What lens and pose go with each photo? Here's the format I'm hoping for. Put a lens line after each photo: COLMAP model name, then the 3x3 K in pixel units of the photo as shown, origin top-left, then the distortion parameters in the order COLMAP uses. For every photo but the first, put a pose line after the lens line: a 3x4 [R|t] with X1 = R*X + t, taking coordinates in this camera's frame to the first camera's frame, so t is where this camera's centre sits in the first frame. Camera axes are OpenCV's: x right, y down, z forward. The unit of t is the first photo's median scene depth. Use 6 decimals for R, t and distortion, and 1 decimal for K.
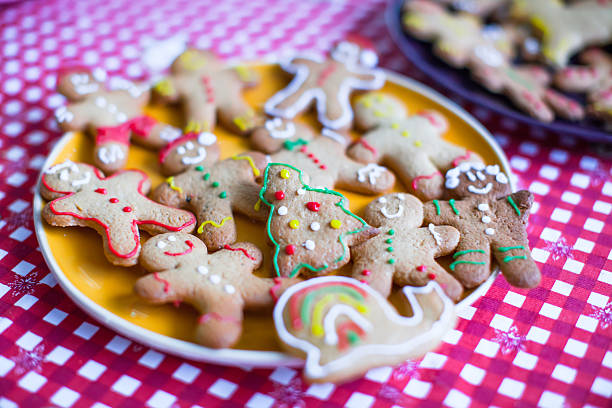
lens RADIAL K [[1006.4, 0, 310.9], [0, 1006.4, 207.5], [0, 0, 1]] dist [-0.278330, 0.000000]
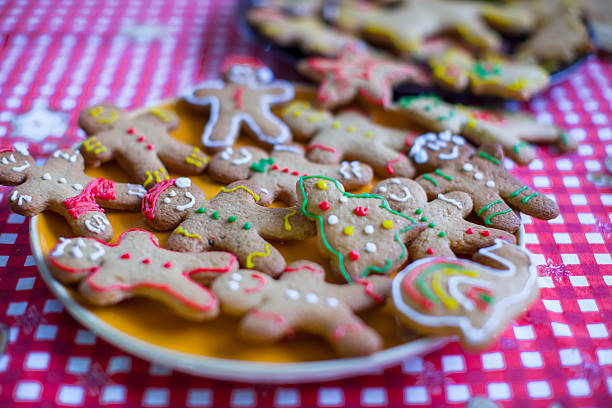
lens RADIAL K [[1006.4, 0, 306.6], [0, 1006.4, 200.6], [0, 0, 1]] dist [-0.278330, 0.000000]
pose [[0.863056, -0.268638, 0.427747, -0.442137], [0.298027, 0.954556, -0.001832, -0.016931], [-0.407816, 0.129061, 0.903897, 0.113538]]
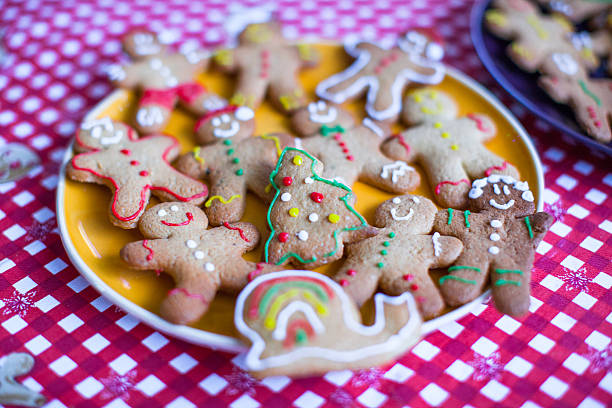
lens RADIAL K [[1006.4, 0, 305.9], [0, 1006.4, 205.3], [0, 0, 1]] dist [-0.278330, 0.000000]
pose [[0.965540, 0.147524, -0.214405, 0.198953], [-0.139241, 0.988822, 0.053318, -0.043007], [0.219874, -0.021626, 0.975288, 0.033351]]
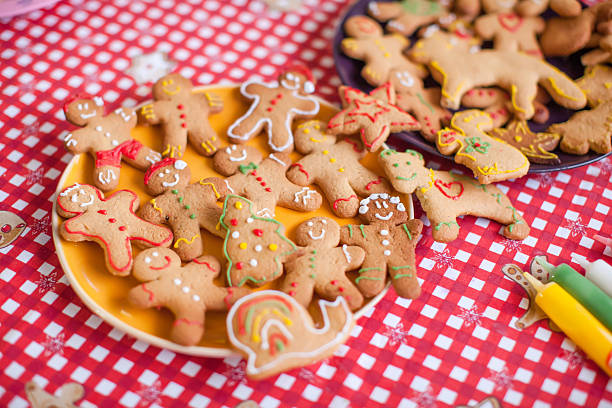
lens RADIAL K [[1006.4, 0, 301.4], [0, 1006.4, 202.4], [0, 0, 1]] dist [-0.278330, 0.000000]
pose [[0.999714, 0.021939, 0.009523, 0.046110], [-0.023257, 0.984628, 0.173111, -0.270389], [-0.005579, -0.173283, 0.984856, -0.330972]]
